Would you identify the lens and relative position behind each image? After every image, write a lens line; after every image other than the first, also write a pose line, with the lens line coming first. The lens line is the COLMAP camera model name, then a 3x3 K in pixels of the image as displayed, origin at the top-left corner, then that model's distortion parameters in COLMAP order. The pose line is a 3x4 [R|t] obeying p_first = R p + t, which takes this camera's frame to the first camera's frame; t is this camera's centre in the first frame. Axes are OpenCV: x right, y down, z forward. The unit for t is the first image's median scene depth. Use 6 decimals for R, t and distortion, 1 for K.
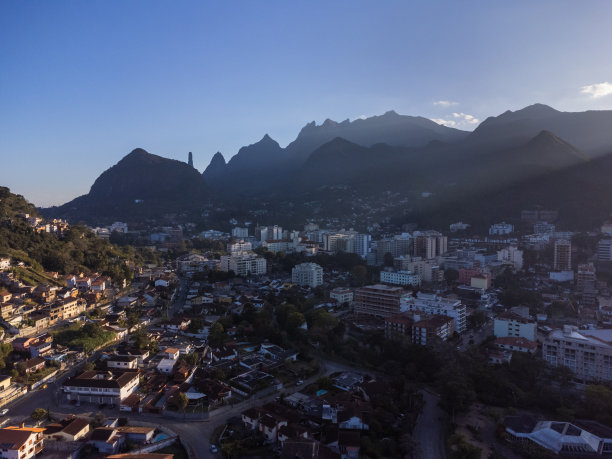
lens RADIAL K [[442.5, 0, 303.1], [0, 442.5, 230.3], [0, 0, 1]] dist [0.008659, -0.002846]
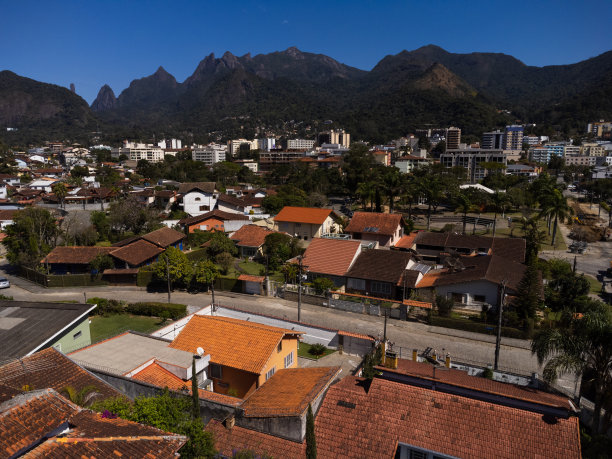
lens RADIAL K [[442.5, 0, 303.1], [0, 442.5, 230.3], [0, 0, 1]] dist [0.008659, -0.002846]
pose [[0.976982, -0.037796, 0.209947, 0.001326], [0.011442, 0.992046, 0.125354, 0.126237], [-0.213015, -0.120066, 0.969644, 0.018578]]
